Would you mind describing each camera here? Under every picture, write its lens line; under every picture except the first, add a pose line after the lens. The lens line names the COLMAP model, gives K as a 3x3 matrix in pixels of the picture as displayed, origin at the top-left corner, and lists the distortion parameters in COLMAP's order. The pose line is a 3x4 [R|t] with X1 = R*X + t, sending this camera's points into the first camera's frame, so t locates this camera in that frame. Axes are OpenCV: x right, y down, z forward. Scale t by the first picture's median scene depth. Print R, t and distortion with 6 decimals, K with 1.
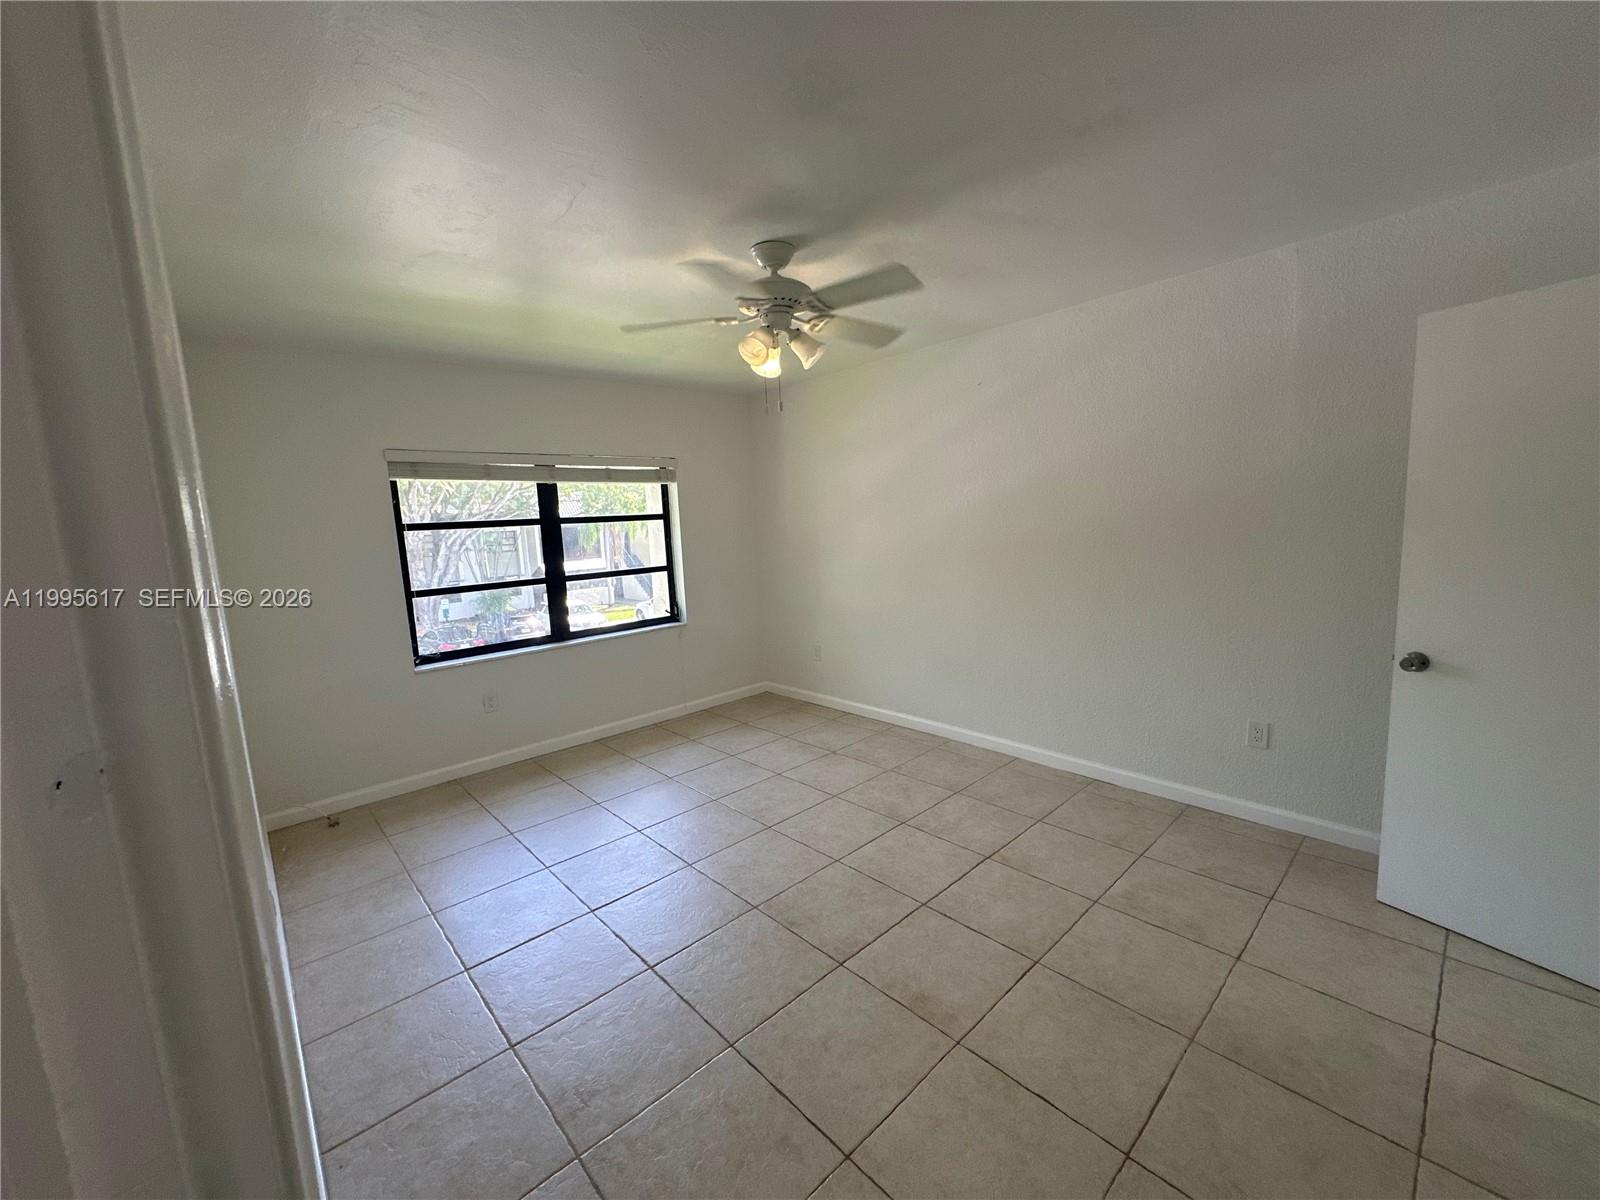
lens RADIAL K [[634.0, 0, 800.0], [0, 634.0, 600.0], [0, 0, 1]] dist [-0.000377, -0.000338]
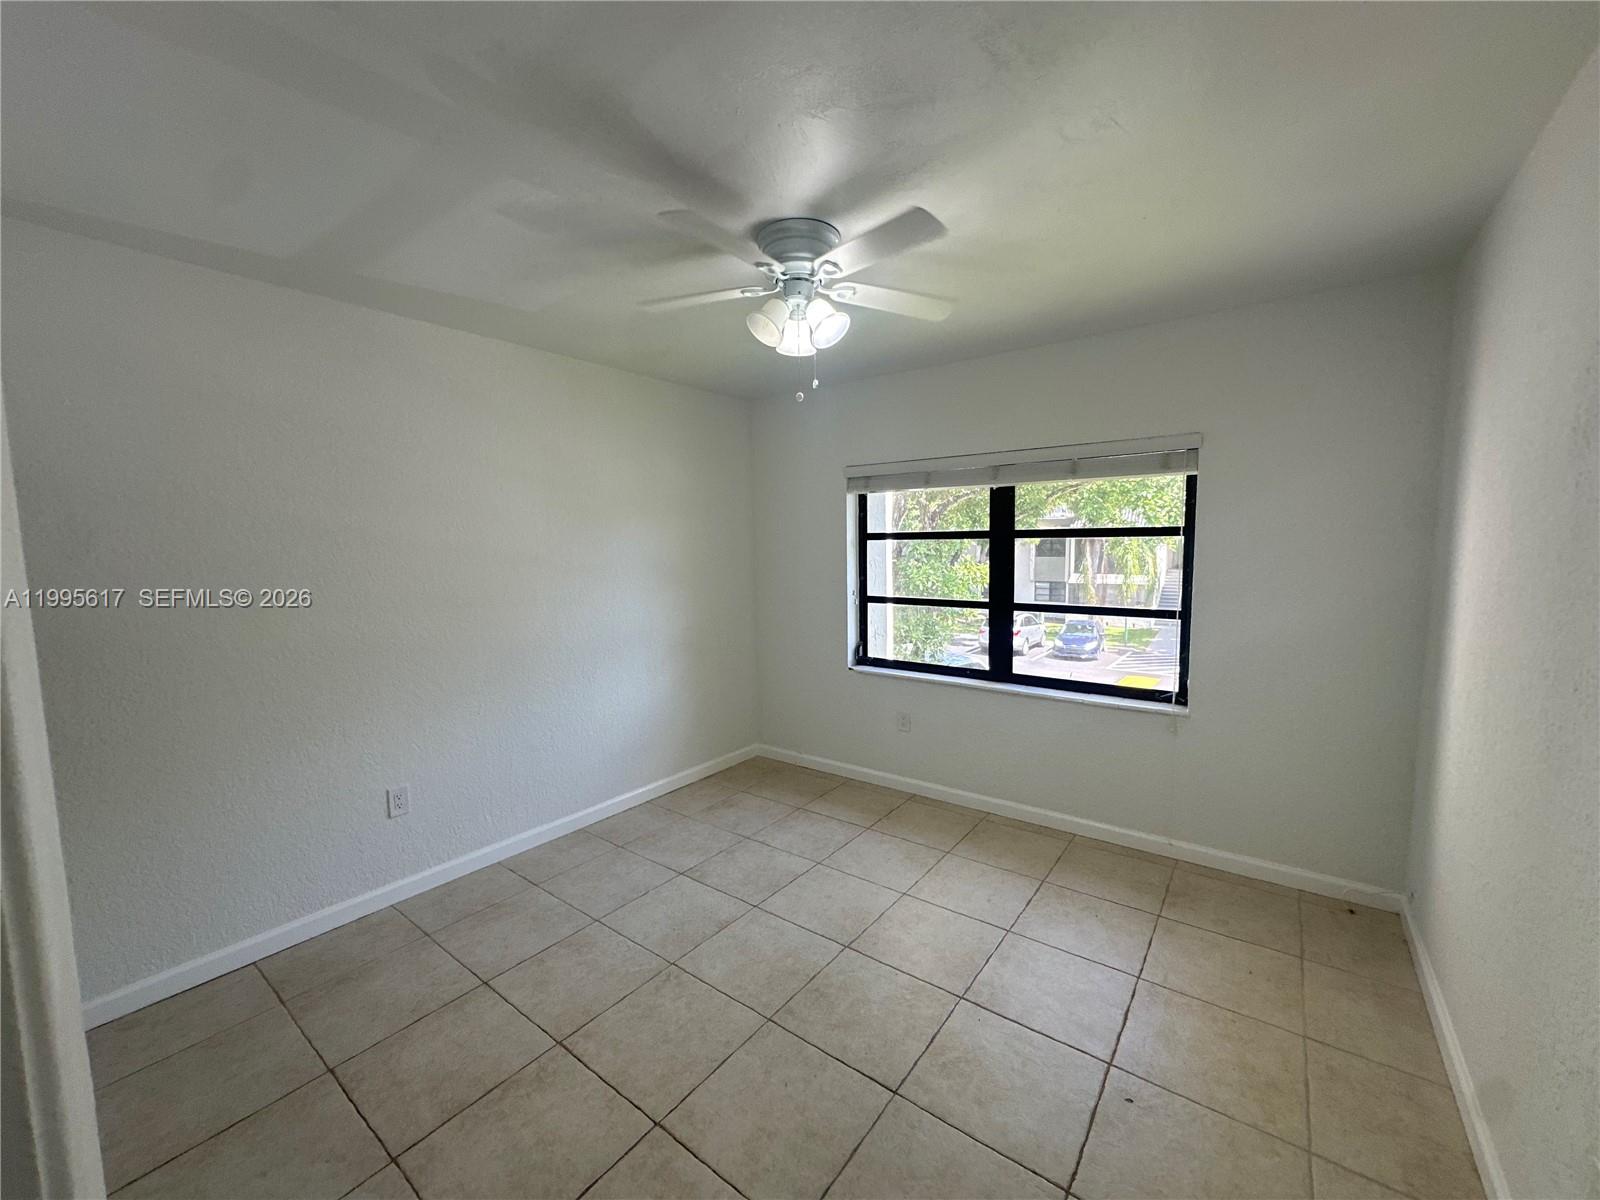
lens RADIAL K [[634.0, 0, 800.0], [0, 634.0, 600.0], [0, 0, 1]] dist [-0.000377, -0.000338]
pose [[0.180836, 0.133606, -0.974396, 0.363944], [-0.122815, 0.986043, 0.112410, -0.100608], [0.975815, 0.099342, 0.194721, 0.602734]]
